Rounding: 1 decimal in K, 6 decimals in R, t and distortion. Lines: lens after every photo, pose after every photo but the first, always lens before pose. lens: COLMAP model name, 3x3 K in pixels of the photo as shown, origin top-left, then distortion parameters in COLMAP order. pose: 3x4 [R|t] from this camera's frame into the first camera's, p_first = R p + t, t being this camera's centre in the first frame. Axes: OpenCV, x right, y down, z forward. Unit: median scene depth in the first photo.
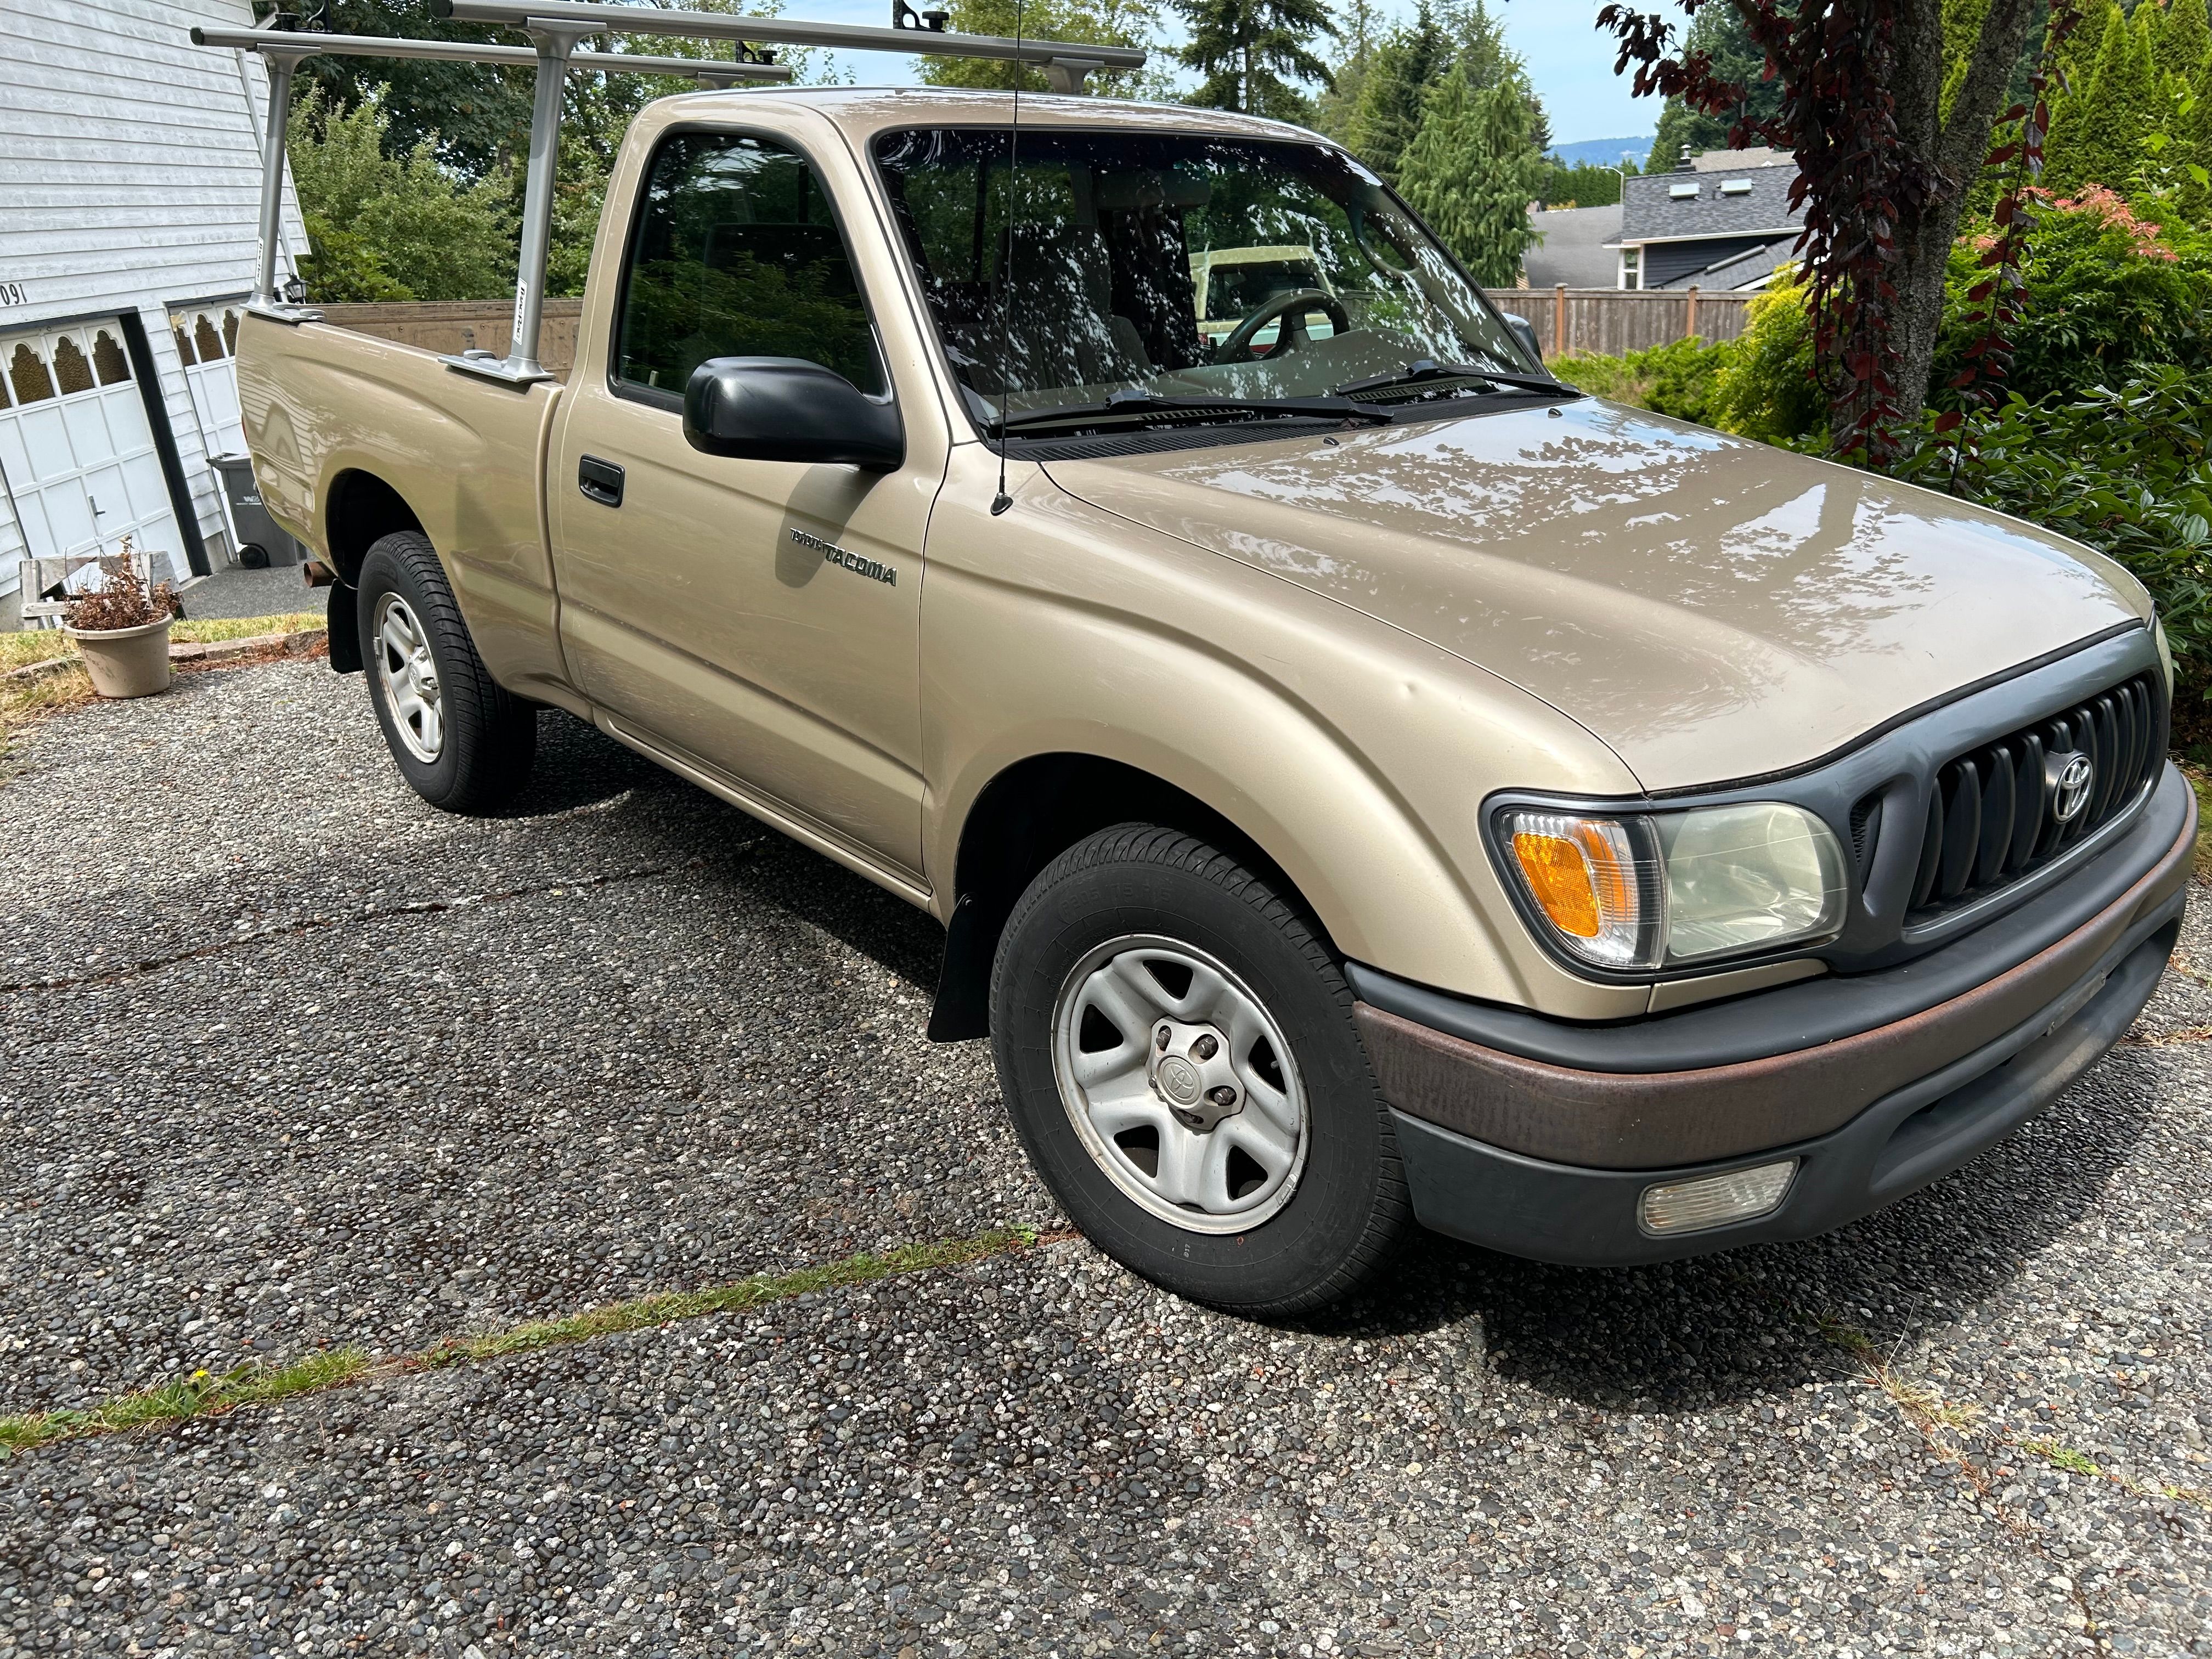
lens RADIAL K [[1649.0, 0, 1113.2], [0, 1649.0, 826.2], [0, 0, 1]] dist [0.030378, -0.033610]
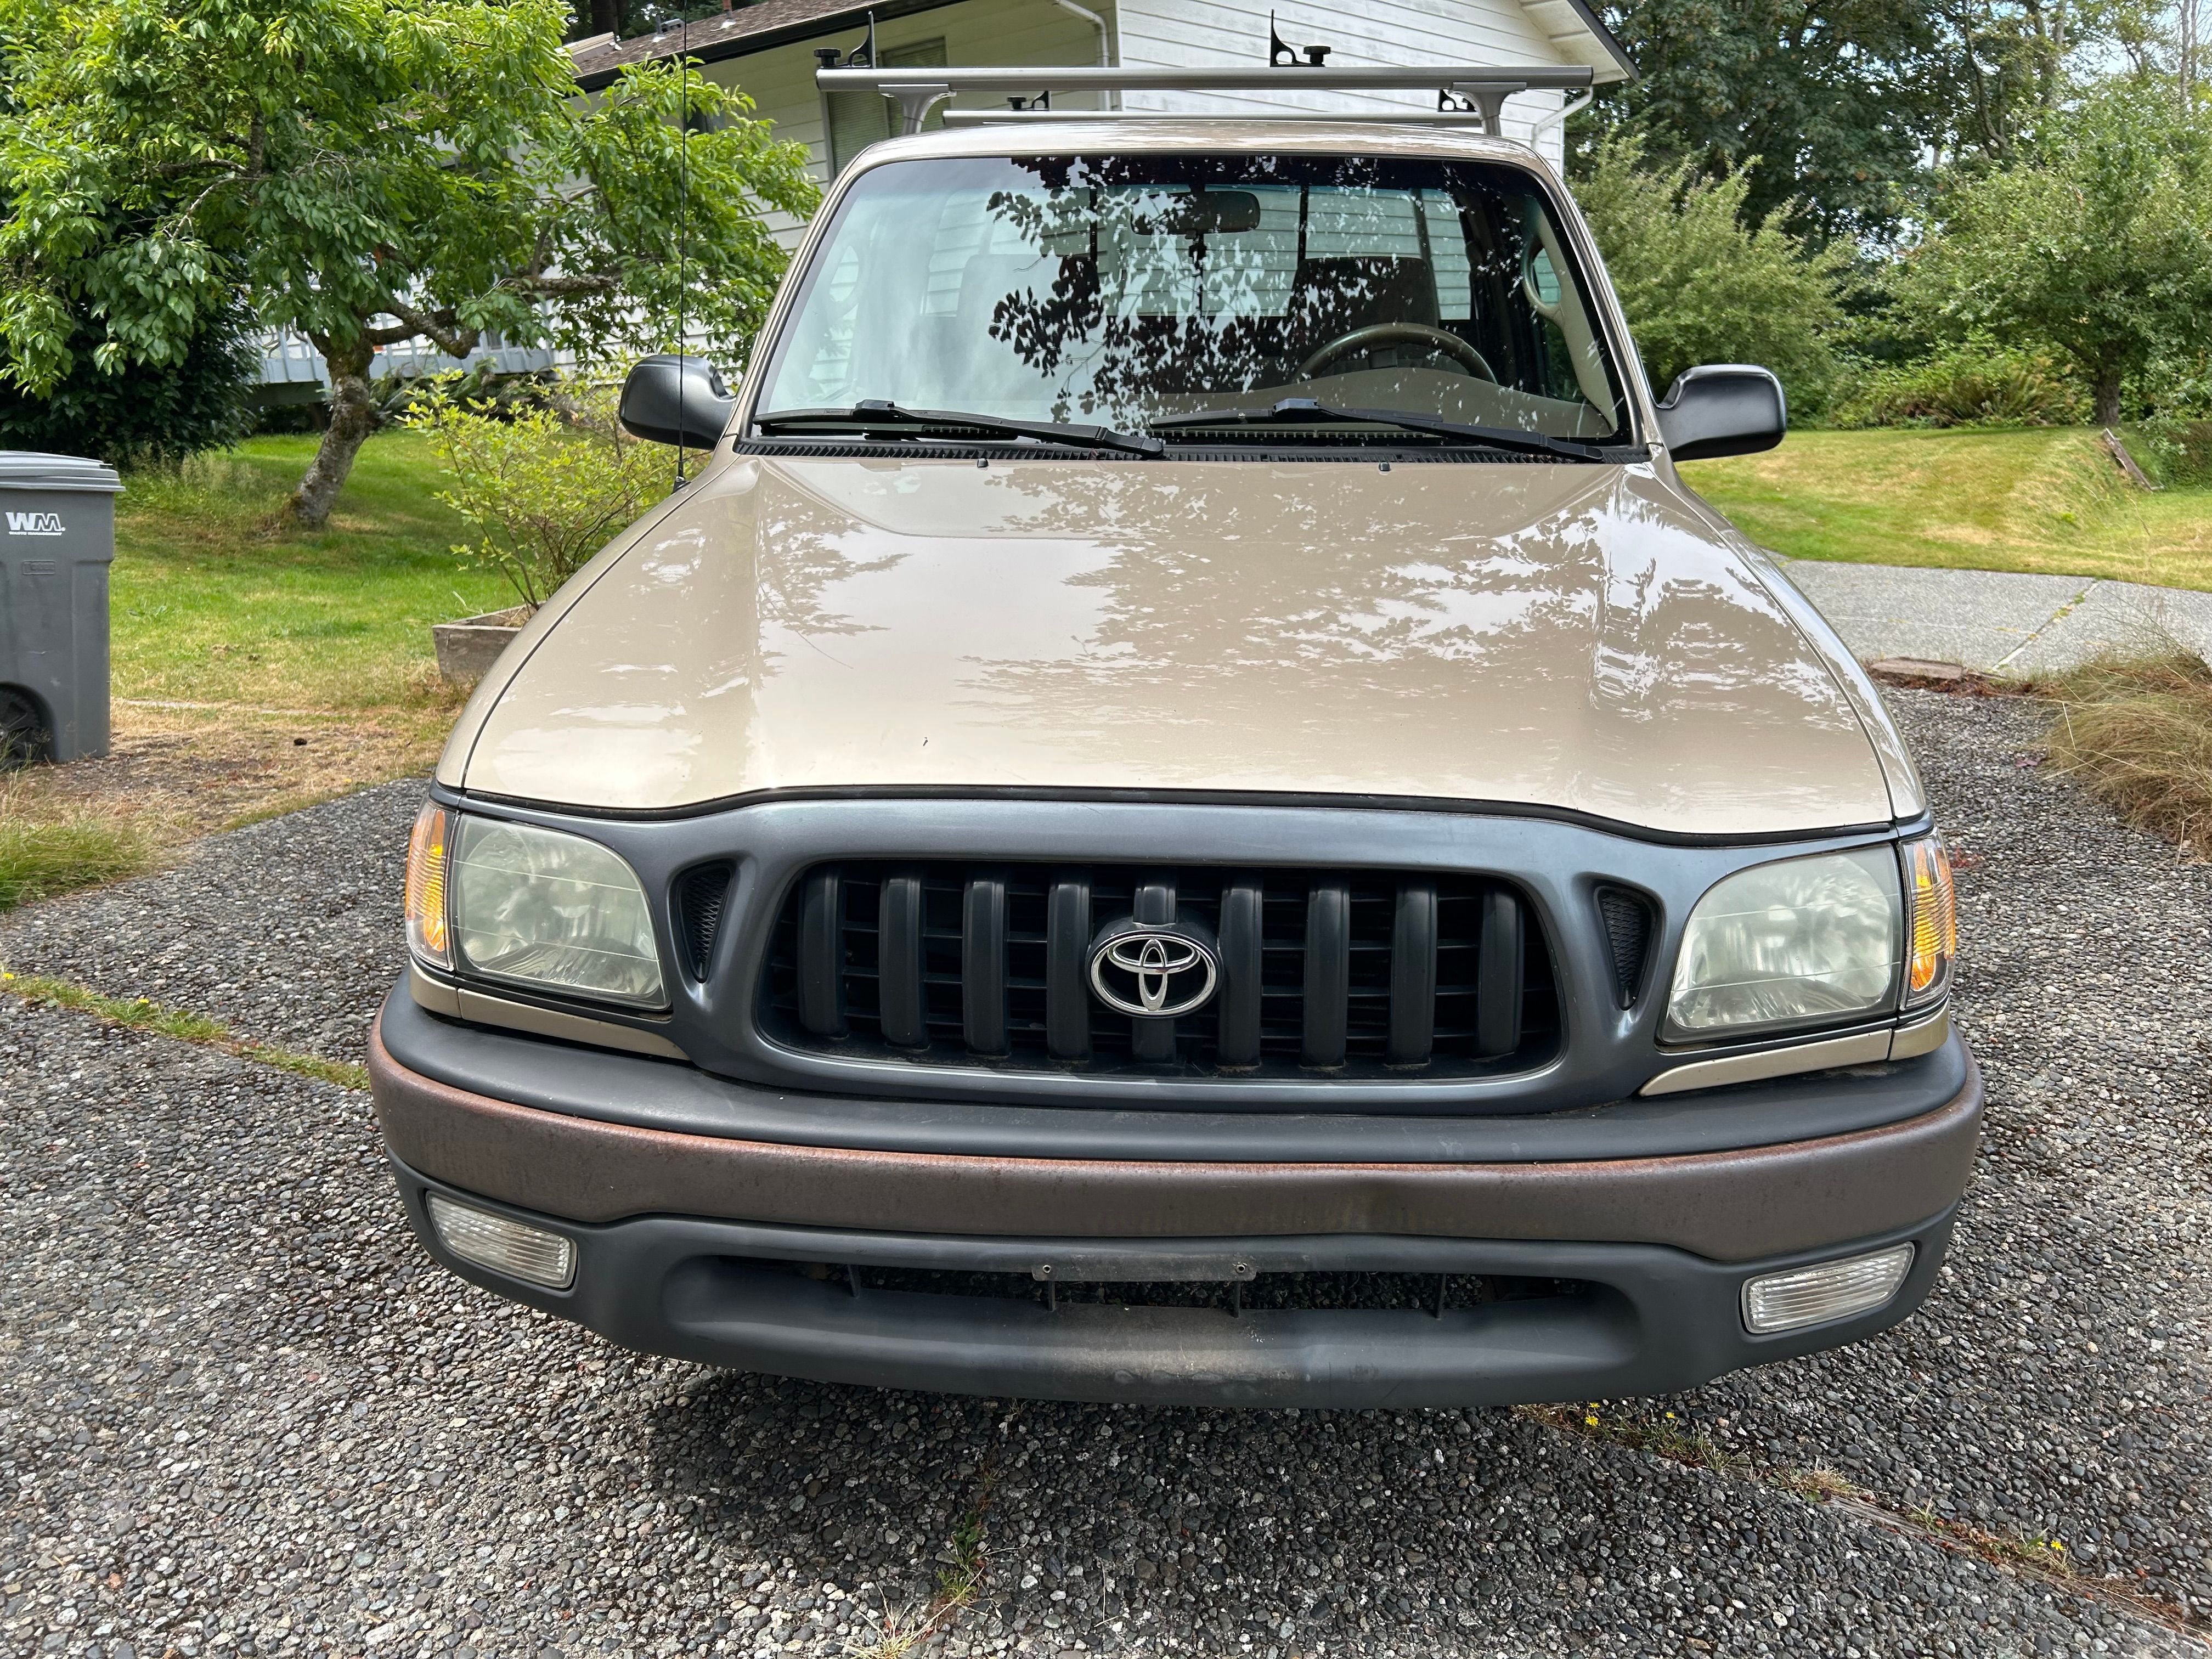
lens RADIAL K [[1649.0, 0, 1103.1], [0, 1649.0, 837.9], [0, 0, 1]] dist [0.030378, -0.033610]
pose [[0.710009, 0.219124, -0.669232, 1.016501], [-0.240243, 0.968711, 0.062300, -0.118493], [0.661944, 0.116545, 0.740437, 0.433376]]
